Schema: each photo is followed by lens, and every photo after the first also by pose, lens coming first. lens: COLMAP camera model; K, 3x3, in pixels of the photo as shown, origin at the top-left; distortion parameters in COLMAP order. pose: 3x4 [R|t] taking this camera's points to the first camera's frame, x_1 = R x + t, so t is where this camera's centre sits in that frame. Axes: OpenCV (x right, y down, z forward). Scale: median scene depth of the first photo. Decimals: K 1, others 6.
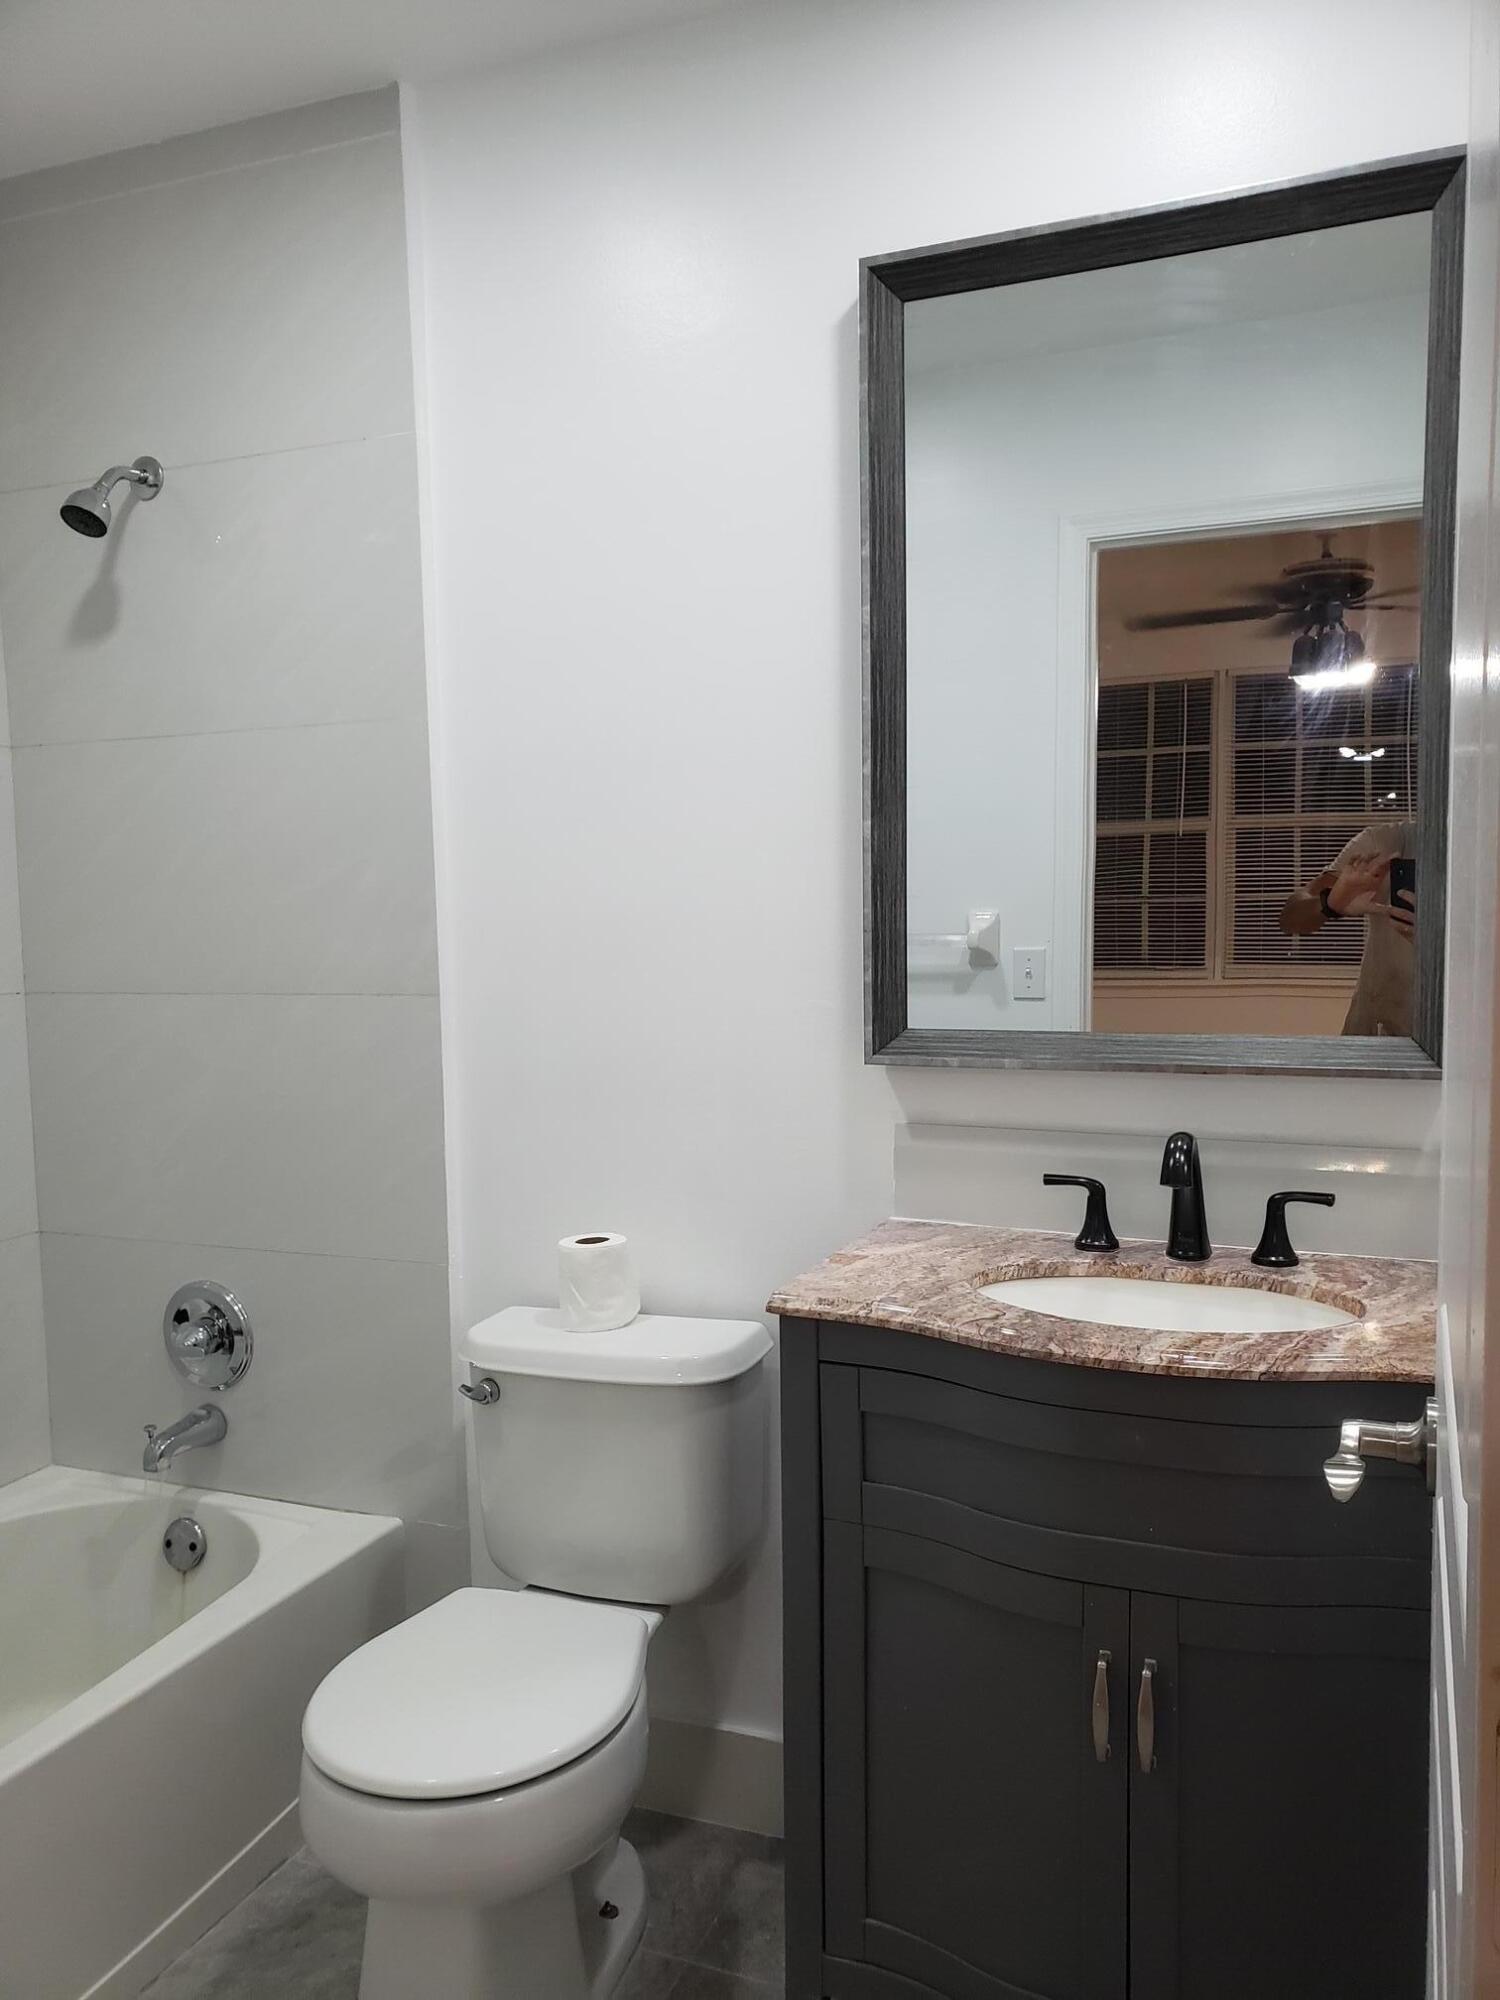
lens RADIAL K [[1520.4, 0, 754.0], [0, 1520.4, 999.9], [0, 0, 1]] dist [-0.010168, 0.018104]
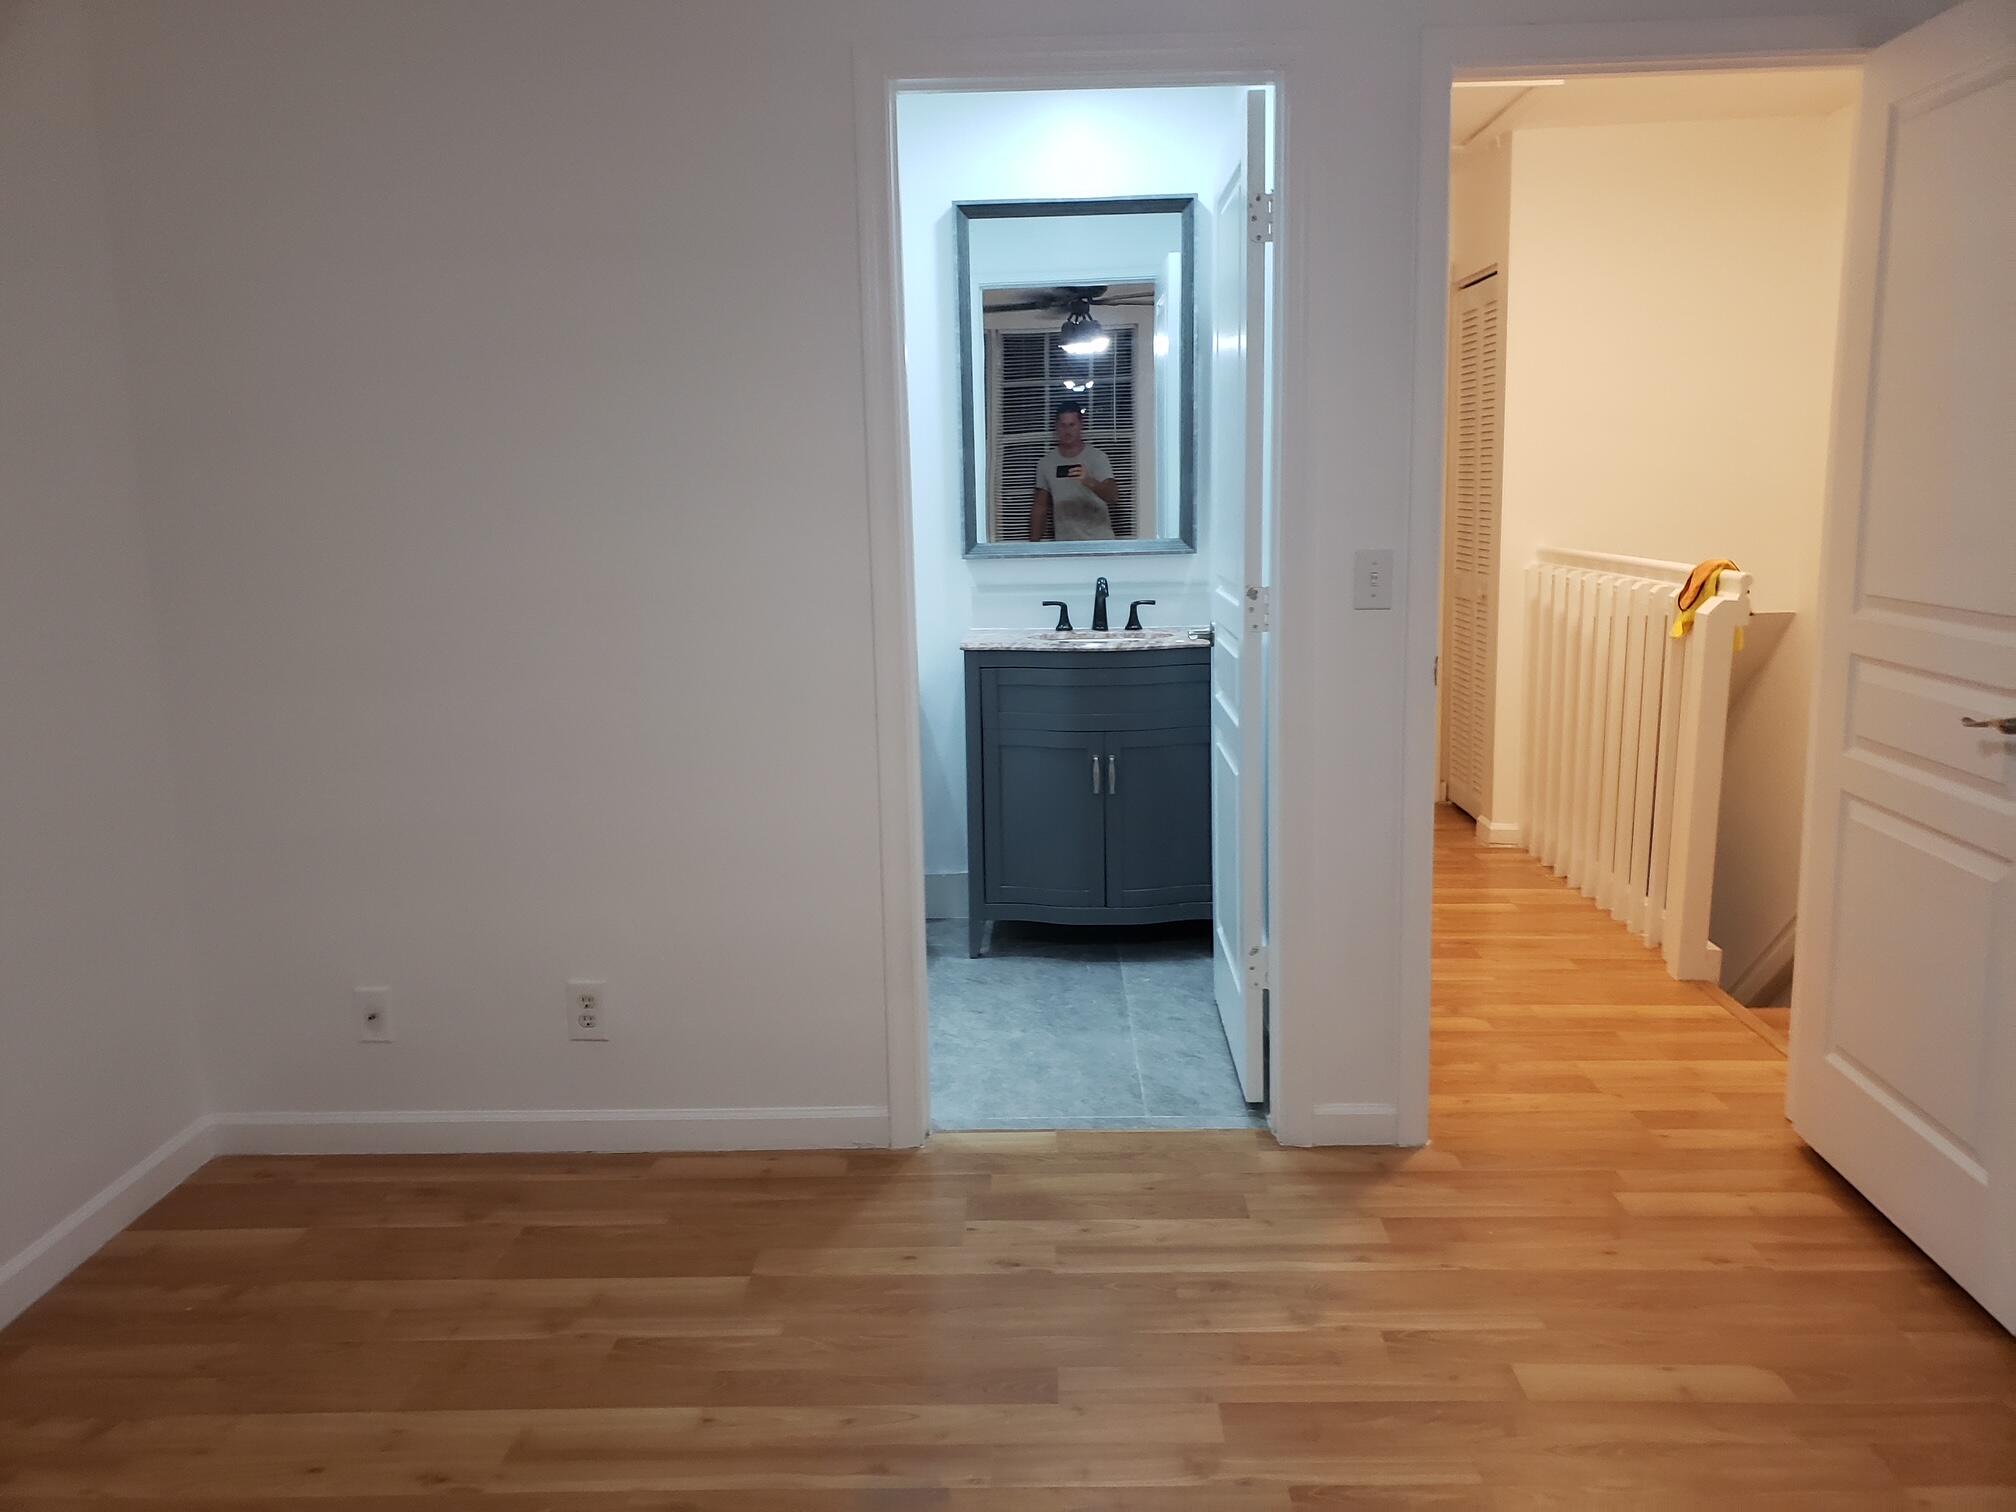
lens RADIAL K [[1532.6, 0, 1013.1], [0, 1532.6, 761.7], [0, 0, 1]] dist [-0.010168, 0.018104]
pose [[0.930952, -0.074306, 0.357502, -0.699436], [0.037604, 0.993380, 0.108550, 0.097916], [-0.363201, -0.087611, 0.927583, -1.186627]]
